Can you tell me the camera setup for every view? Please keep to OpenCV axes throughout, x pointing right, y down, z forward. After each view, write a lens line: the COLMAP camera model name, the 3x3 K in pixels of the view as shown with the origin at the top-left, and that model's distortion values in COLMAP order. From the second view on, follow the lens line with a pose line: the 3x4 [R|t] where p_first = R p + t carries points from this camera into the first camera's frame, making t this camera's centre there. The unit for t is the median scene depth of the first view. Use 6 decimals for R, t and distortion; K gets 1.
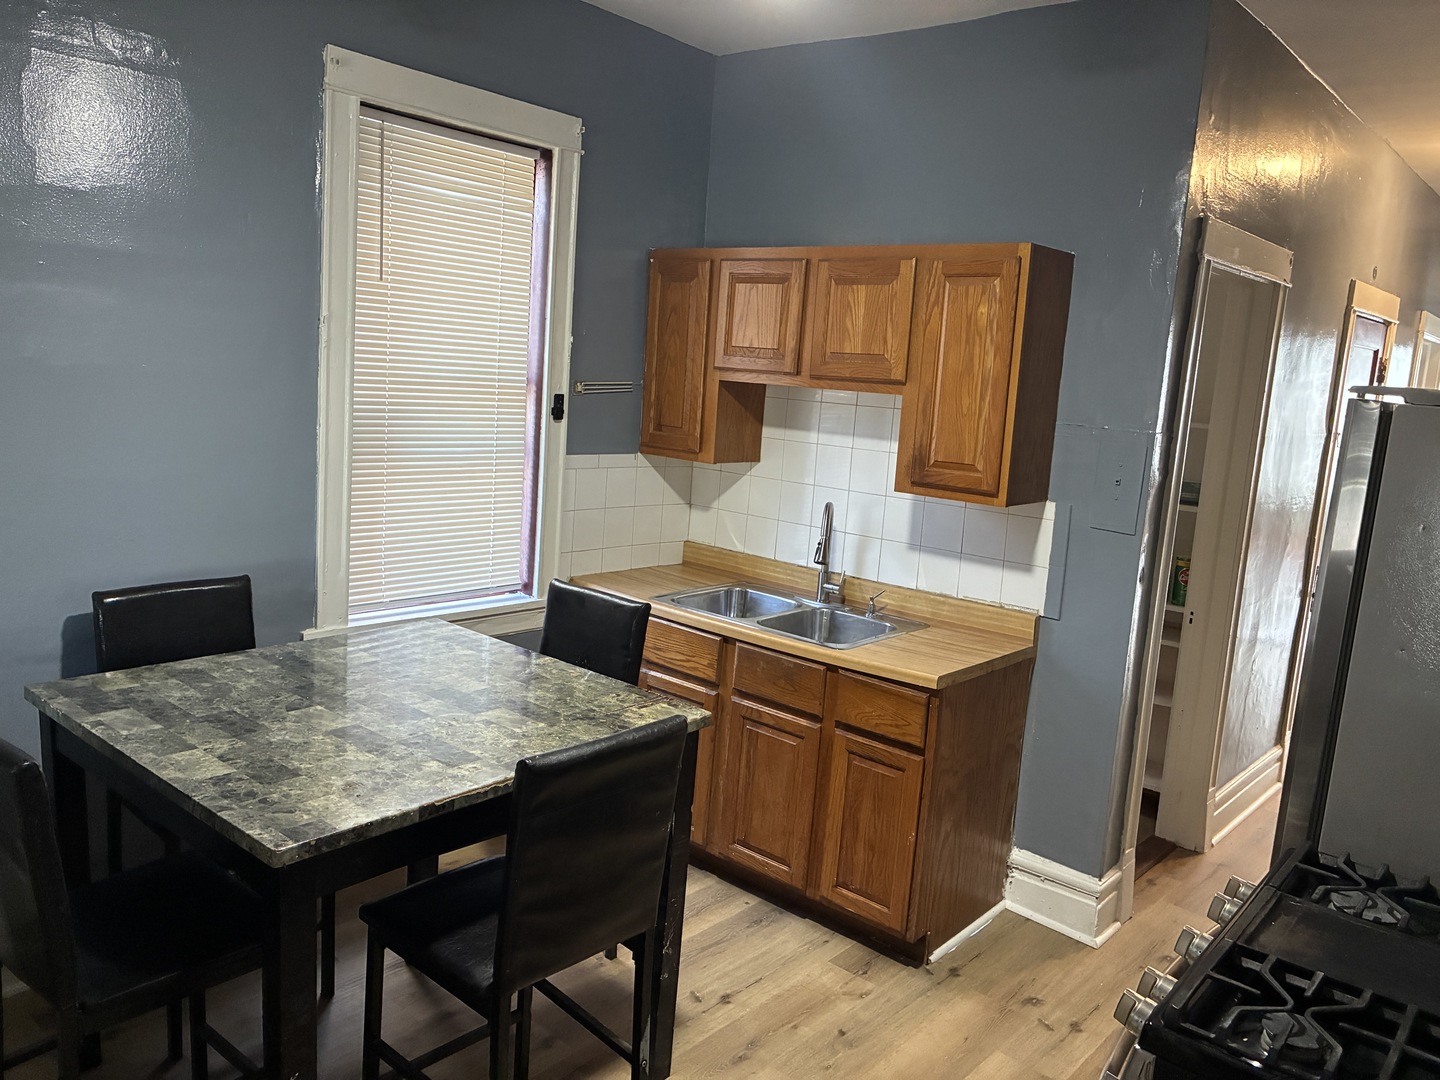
lens RADIAL K [[1099.9, 0, 717.9], [0, 1099.9, 537.0], [0, 0, 1]] dist [0.130557, -0.161939]
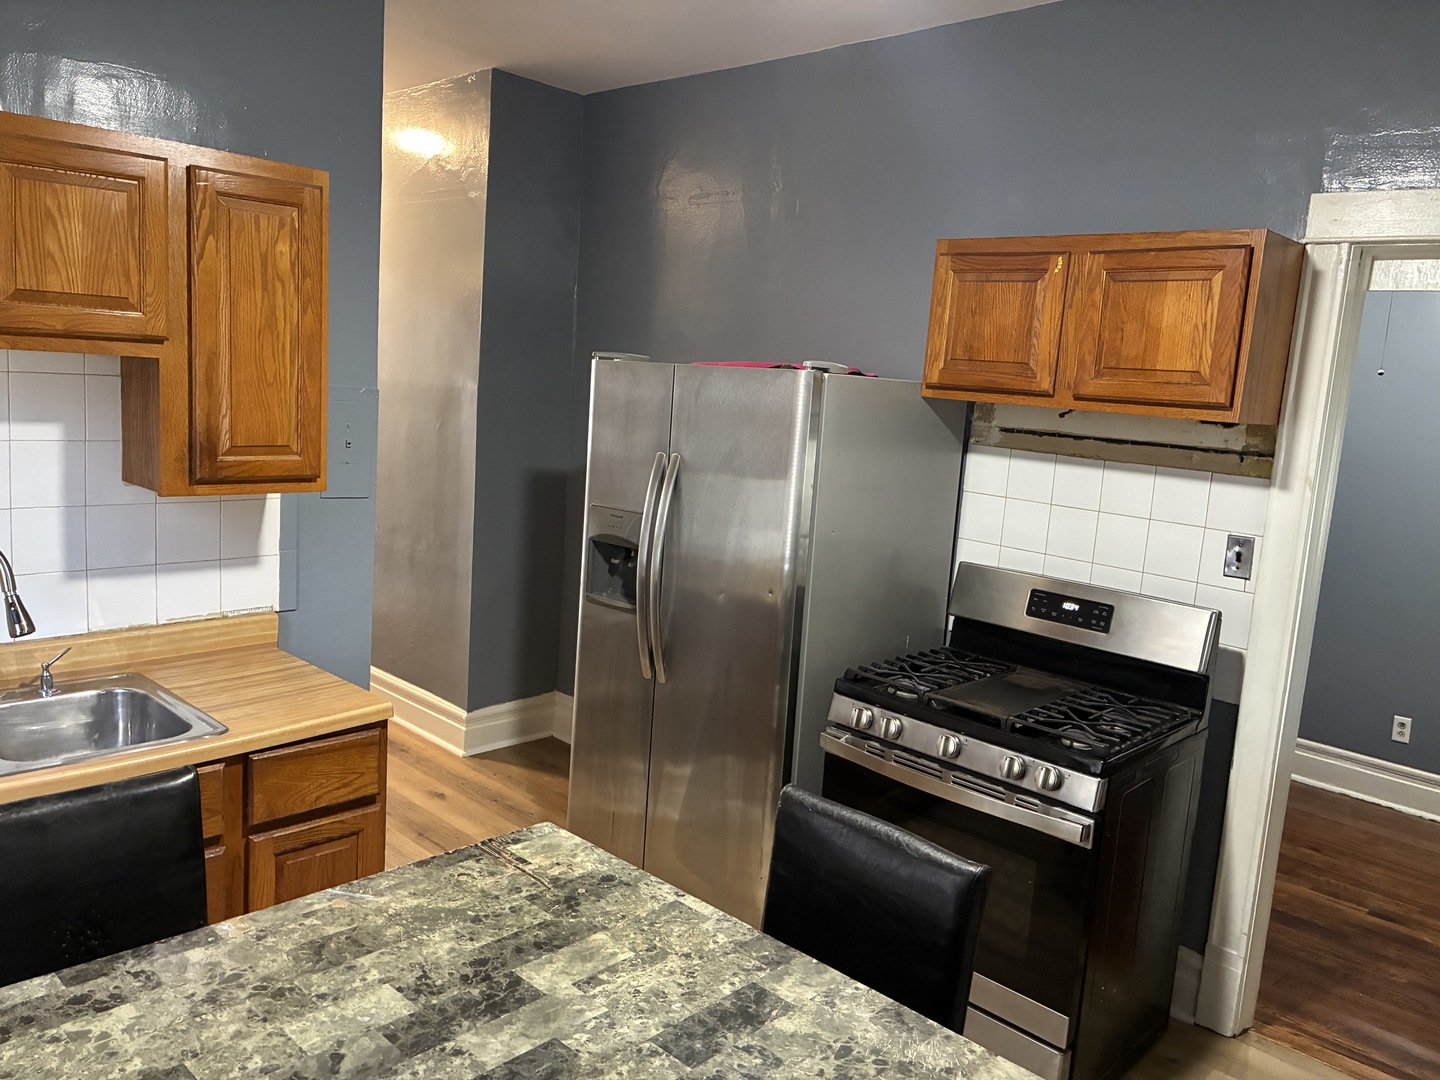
lens RADIAL K [[1099.9, 0, 717.9], [0, 1099.9, 537.0], [0, 0, 1]] dist [0.130557, -0.161939]
pose [[0.063043, -0.211161, 0.975416, -0.552955], [0.097725, 0.973970, 0.204532, -0.136997], [-0.993215, 0.082428, 0.082037, 0.642351]]
